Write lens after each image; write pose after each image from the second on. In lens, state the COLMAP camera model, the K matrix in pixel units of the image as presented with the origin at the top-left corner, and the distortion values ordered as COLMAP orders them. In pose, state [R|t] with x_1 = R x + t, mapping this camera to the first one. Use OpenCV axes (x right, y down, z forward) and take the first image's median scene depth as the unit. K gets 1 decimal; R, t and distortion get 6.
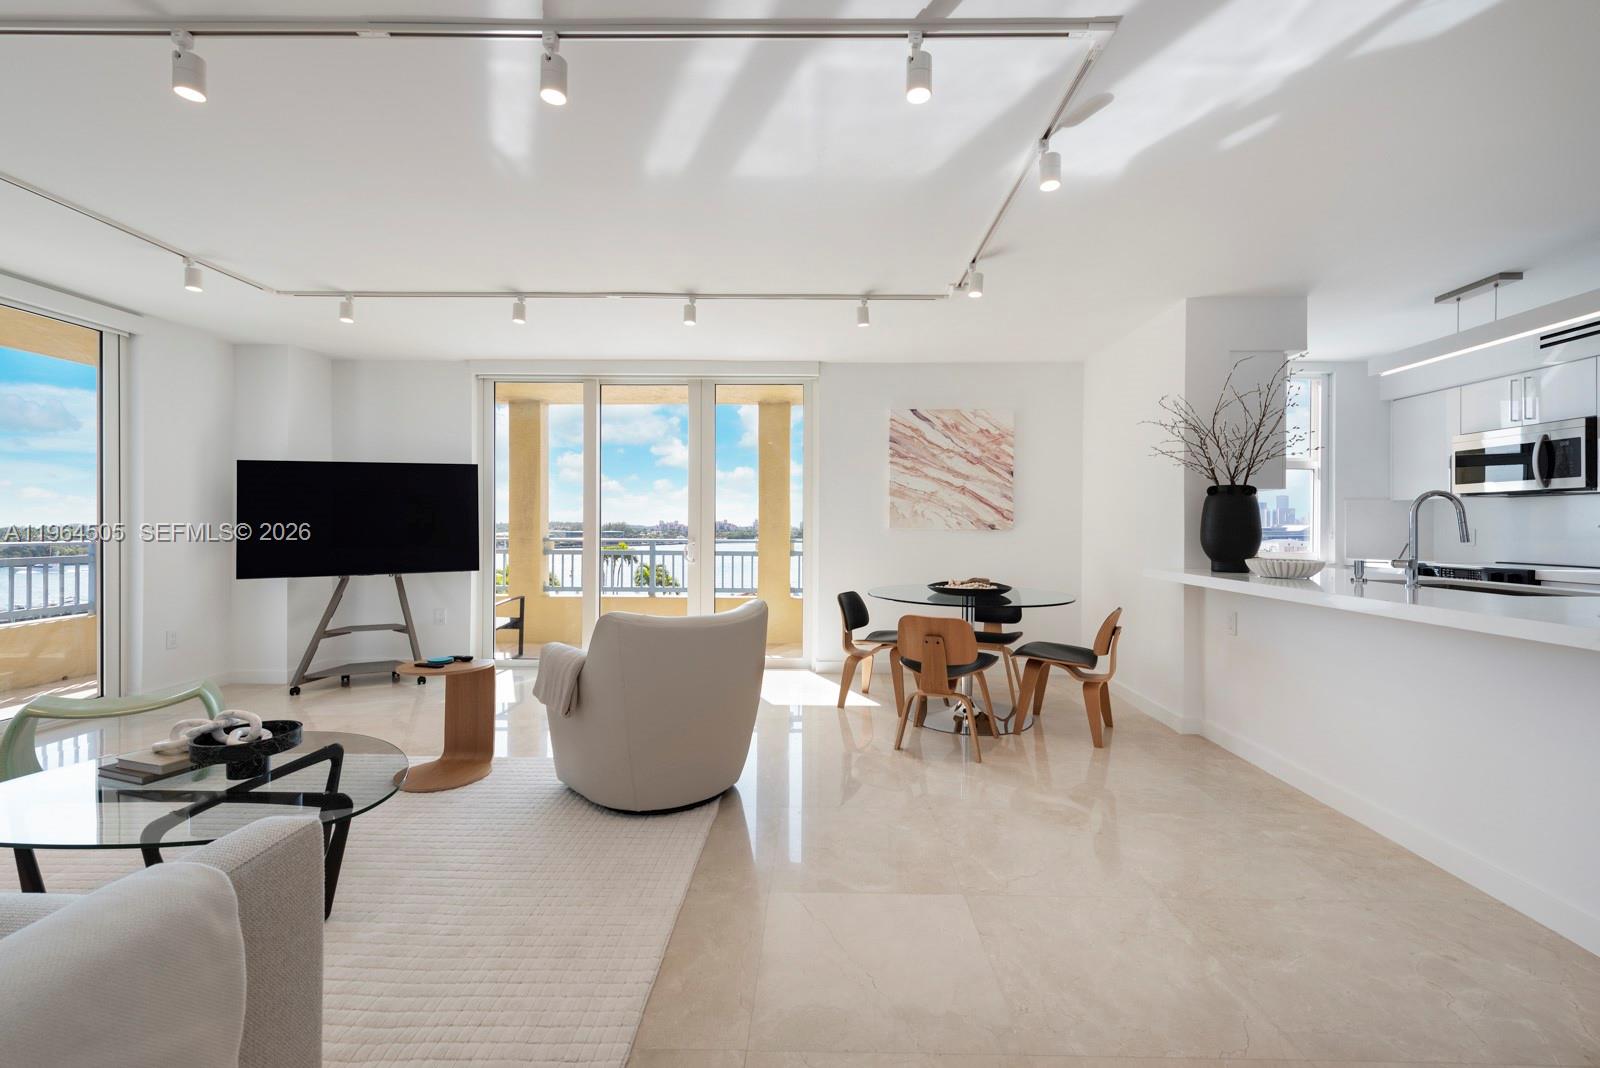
lens RADIAL K [[633.3, 0, 802.9], [0, 633.3, 524.8], [0, 0, 1]] dist [-0.000073, -0.000067]
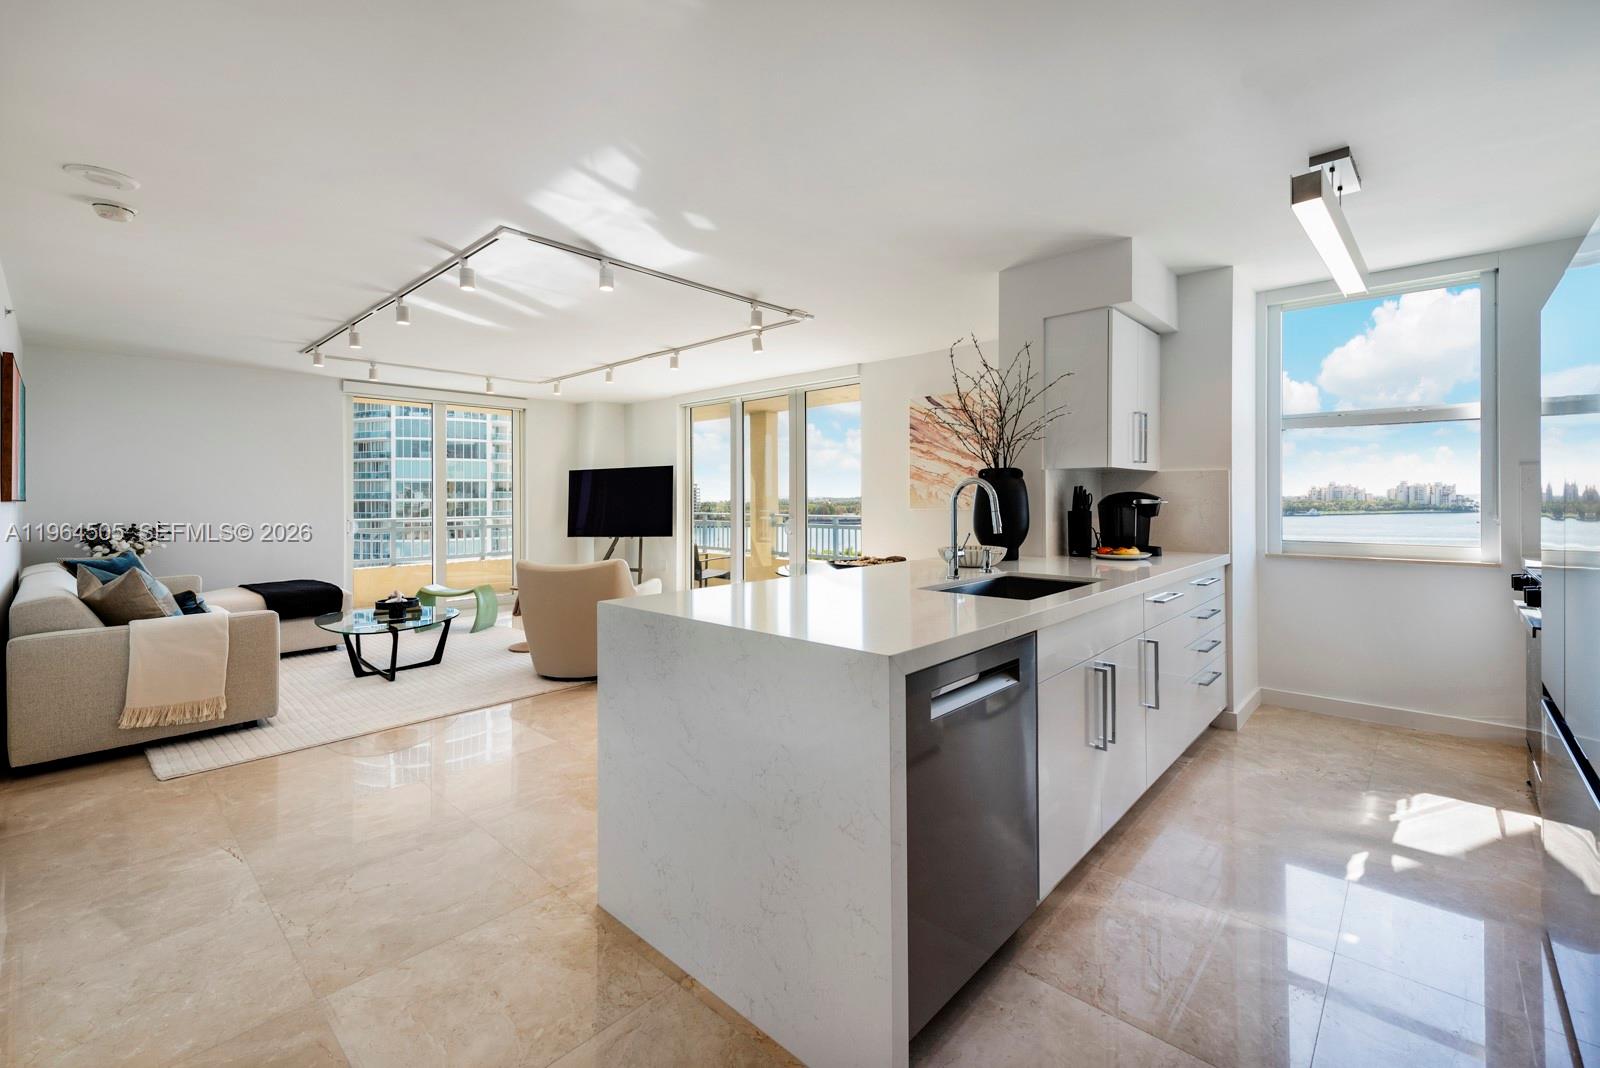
lens RADIAL K [[656.2, 0, 813.9], [0, 656.2, 499.5], [0, 0, 1]] dist [0.009234, -0.000007]
pose [[0.748301, -0.006245, -0.663330, 1.162406], [0.008561, 0.999963, 0.000243, -0.018125], [0.663304, -0.005860, 0.748327, 0.079633]]
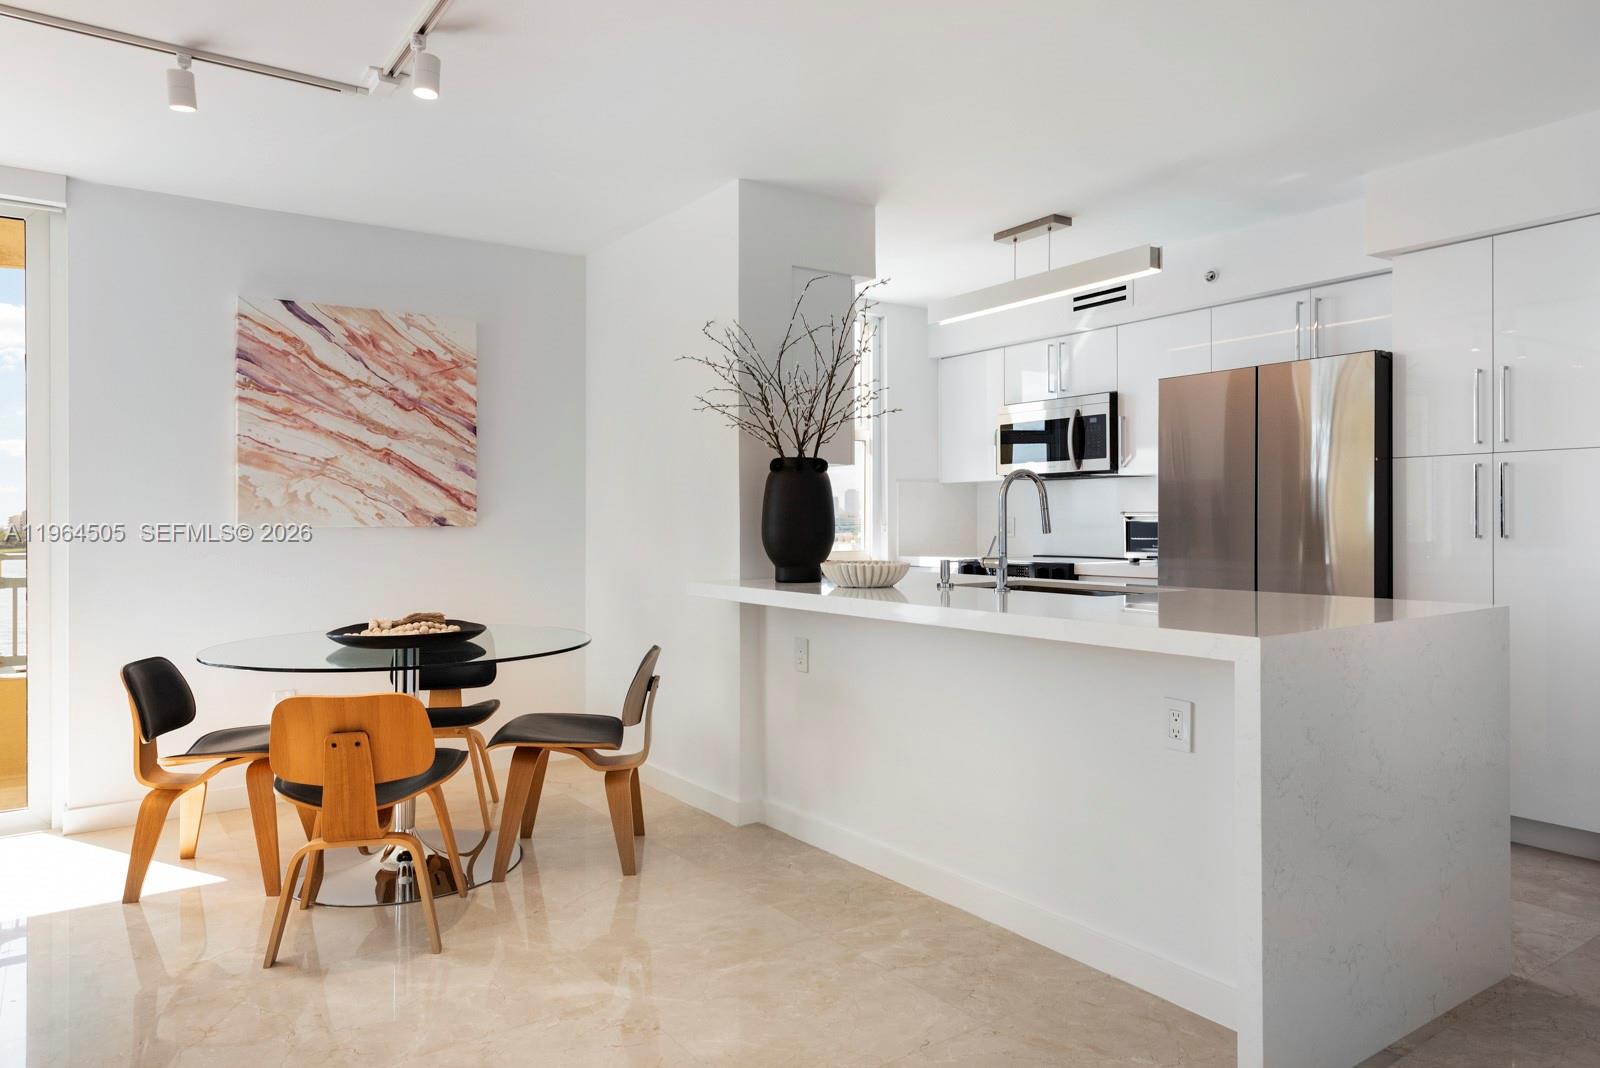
lens RADIAL K [[1036.9, 0, 797.6], [0, 1036.9, 513.4], [0, 0, 1]] dist [0.031904, -0.029754]
pose [[0.802370, -0.007274, 0.596782, -0.006889], [0.009917, 0.999950, -0.001145, 0.000237], [-0.596744, 0.006837, 0.802402, 0.076721]]
